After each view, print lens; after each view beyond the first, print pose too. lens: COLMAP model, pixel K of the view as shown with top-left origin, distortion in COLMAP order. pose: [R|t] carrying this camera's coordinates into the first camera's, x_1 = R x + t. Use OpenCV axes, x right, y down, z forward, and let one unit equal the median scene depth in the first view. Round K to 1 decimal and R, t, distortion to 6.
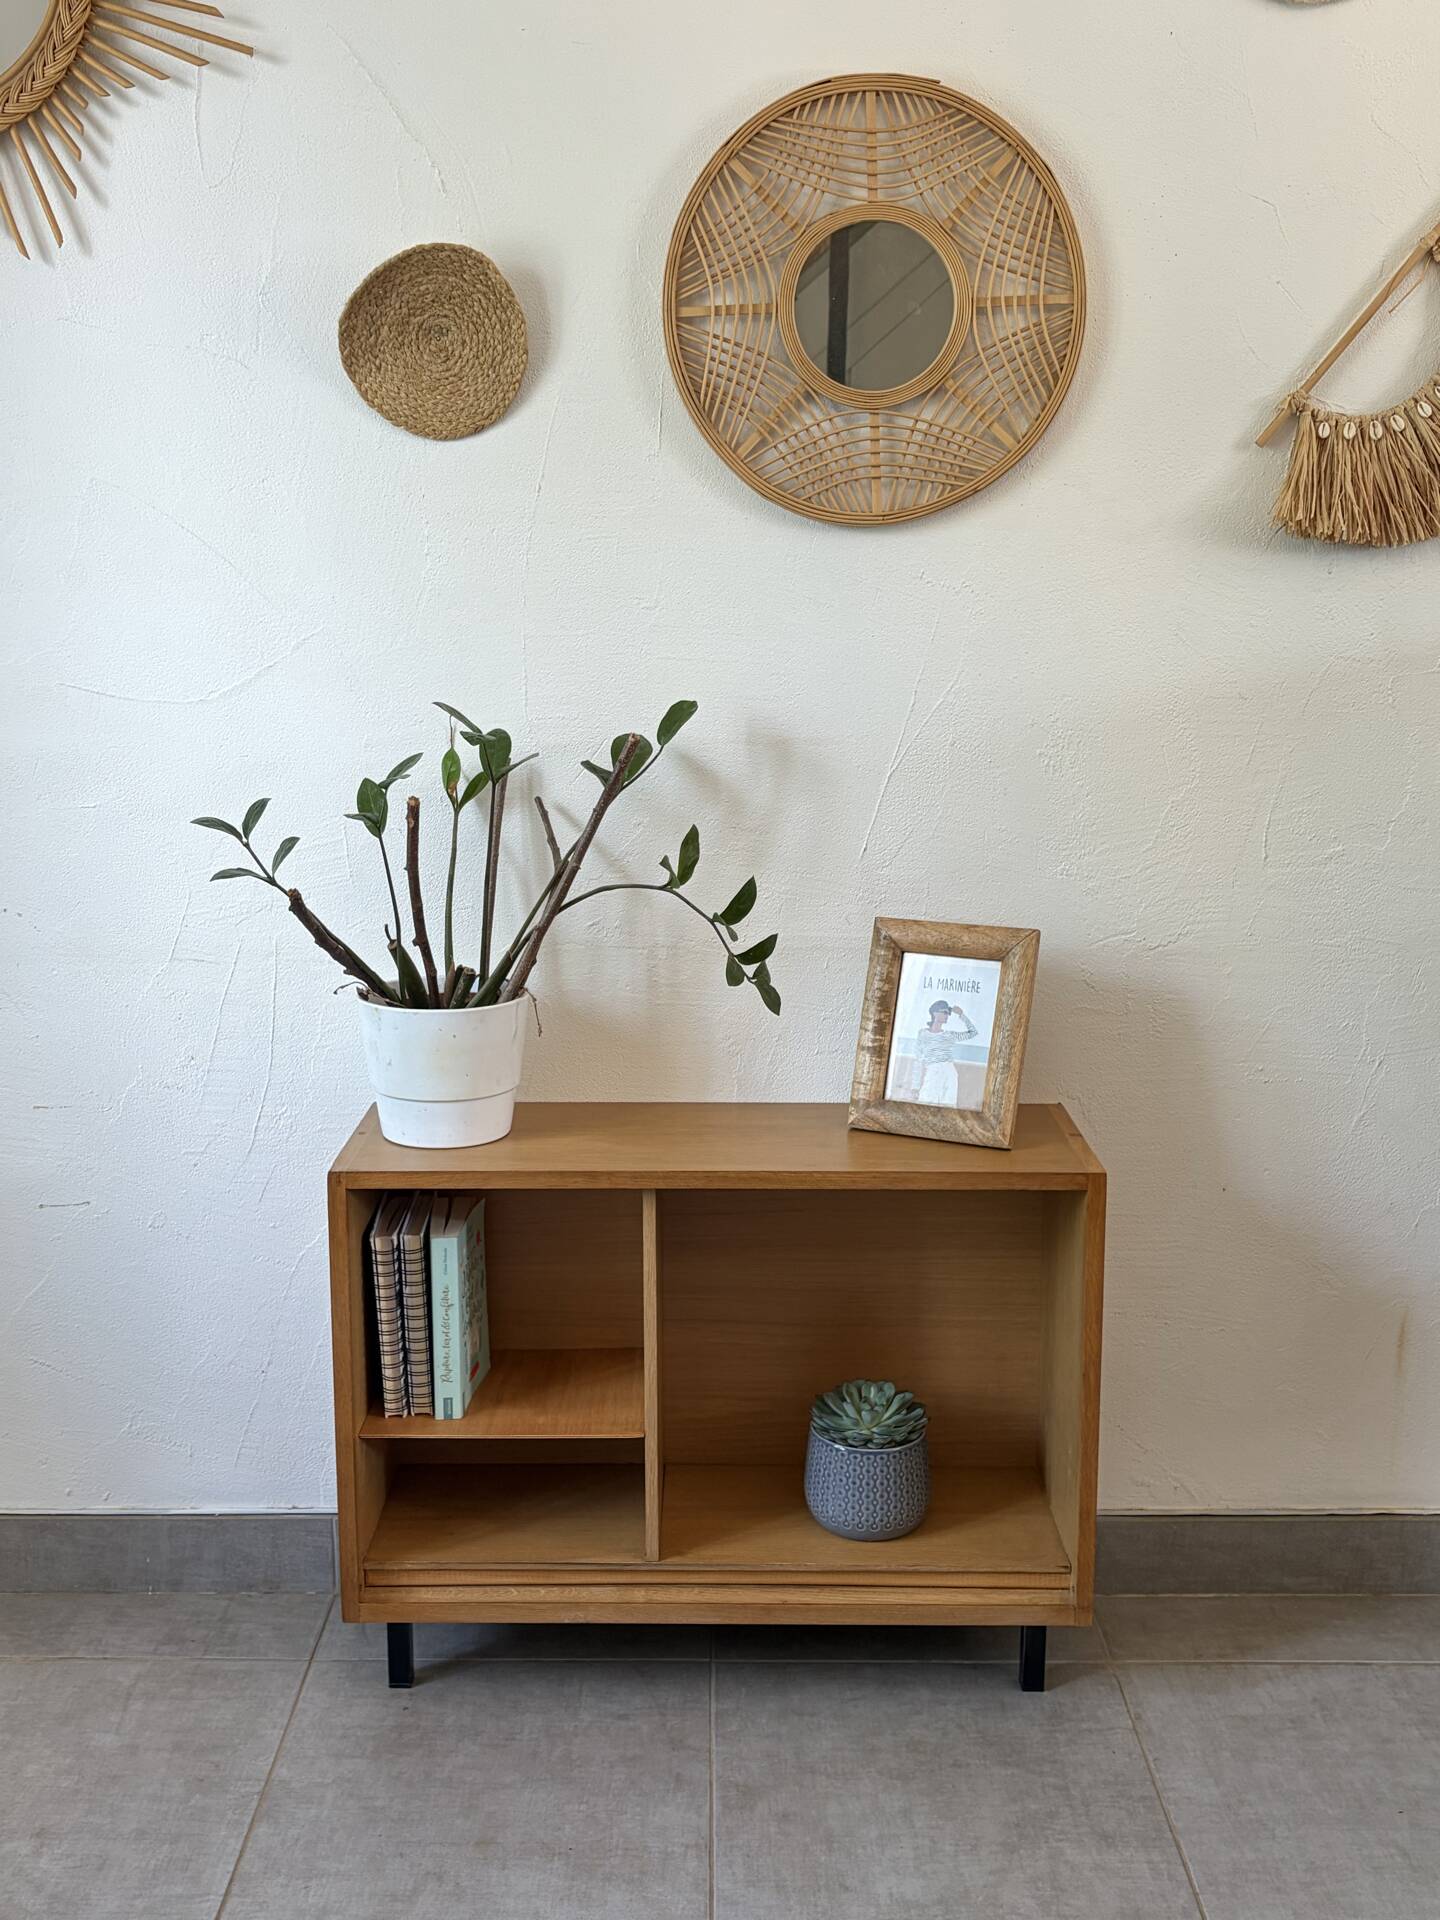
lens RADIAL K [[1946.6, 0, 706.7], [0, 1946.6, 969.6], [0, 0, 1]] dist [0.111958, -0.333460]
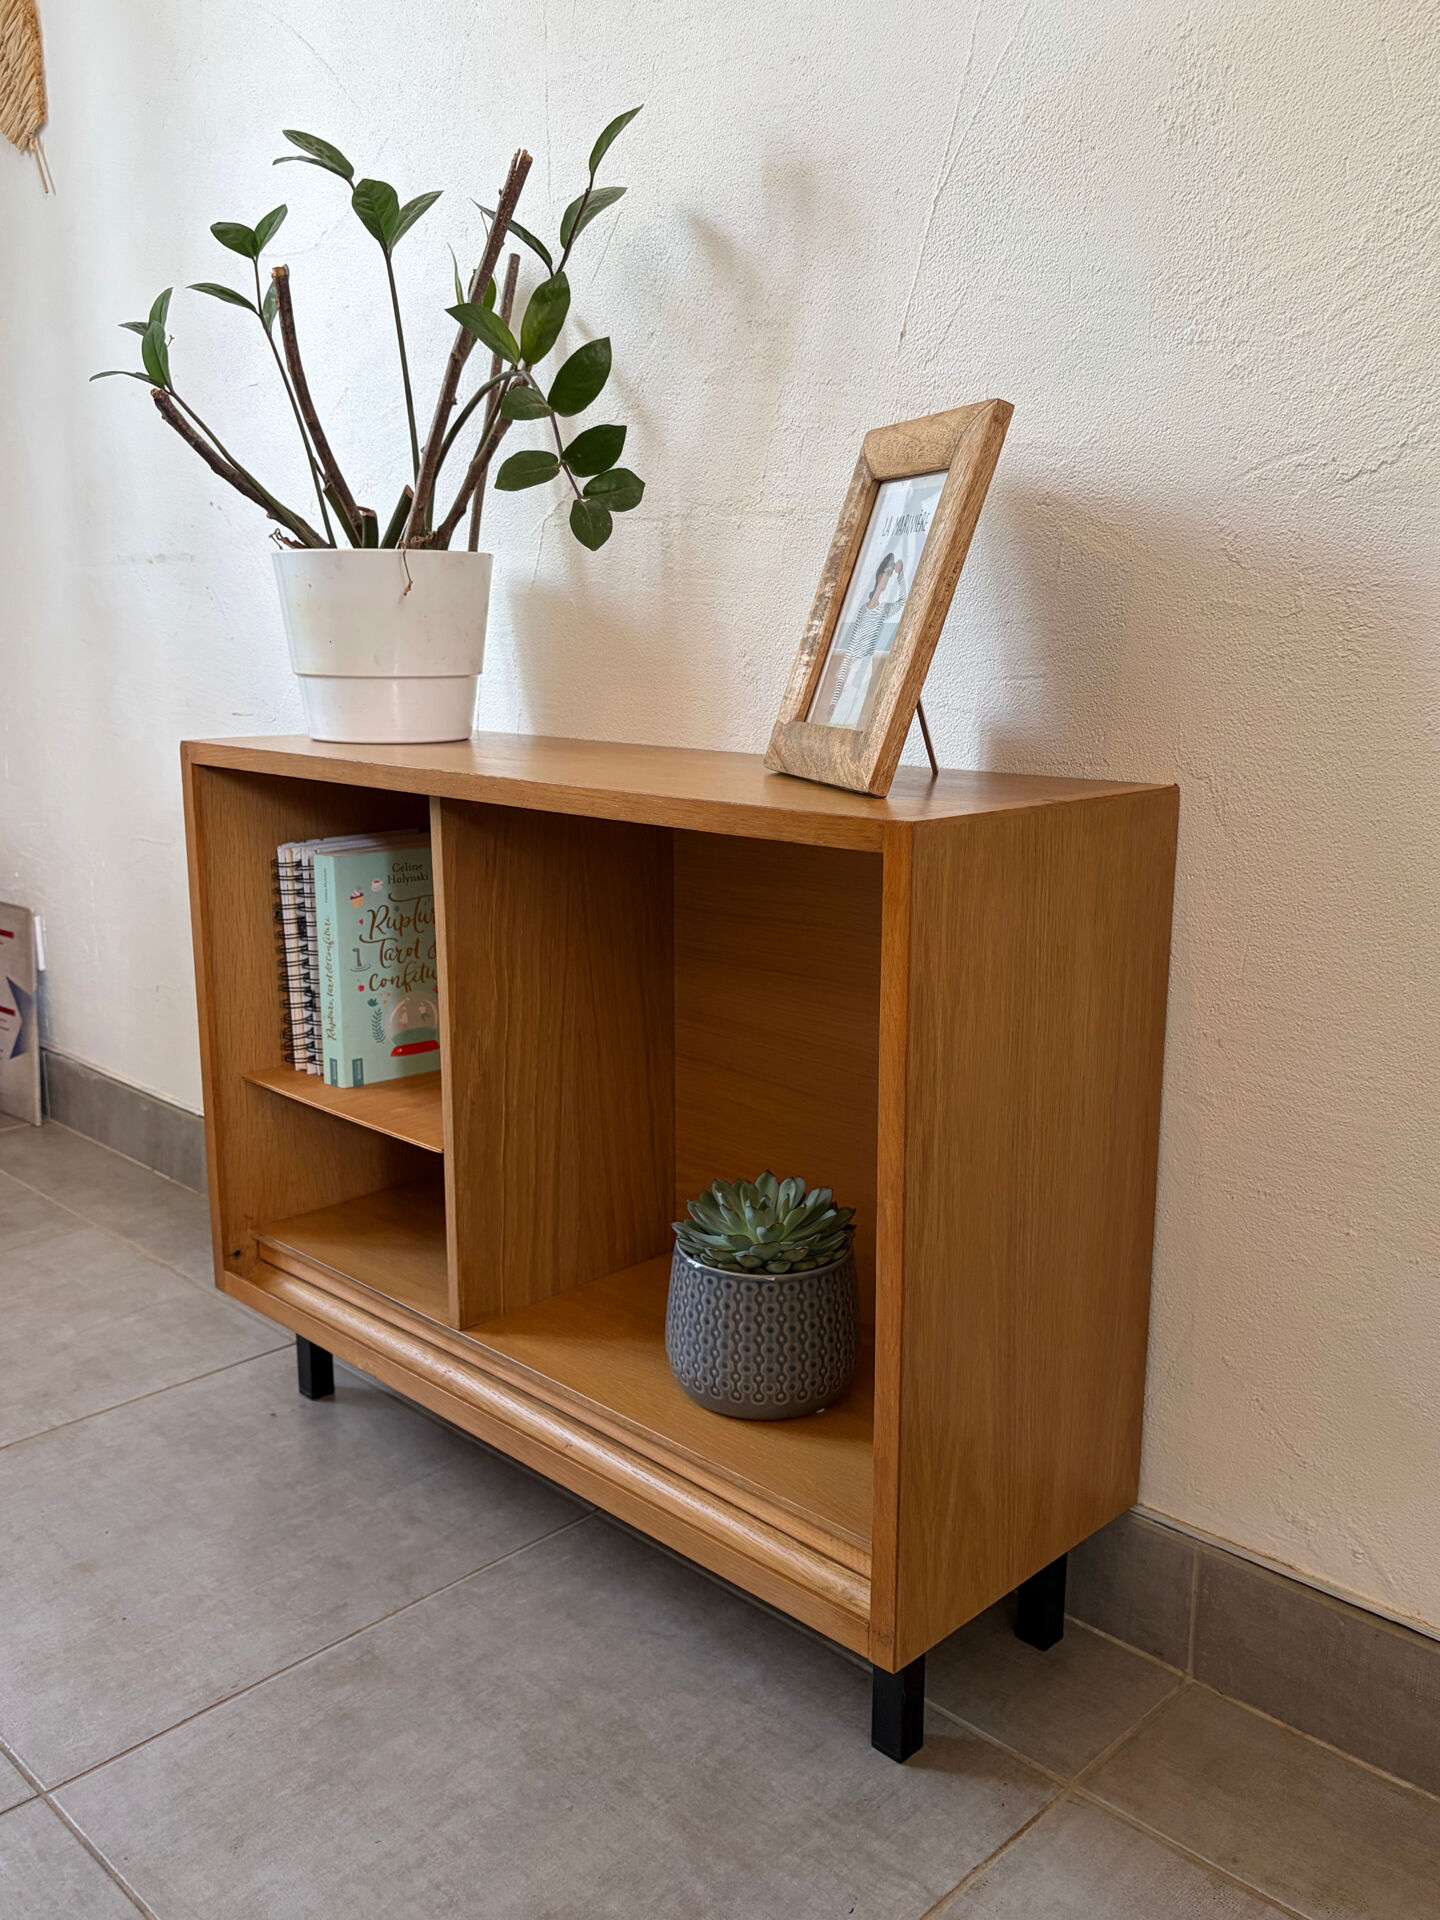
lens RADIAL K [[1636.7, 0, 724.1], [0, 1636.7, 962.8], [0, 0, 1]] dist [0.025850, -0.016188]
pose [[0.714986, 0.145888, -0.683749, 0.444535], [-0.138161, 0.988183, 0.066370, 0.112689], [0.685351, 0.047014, 0.726693, 0.620235]]
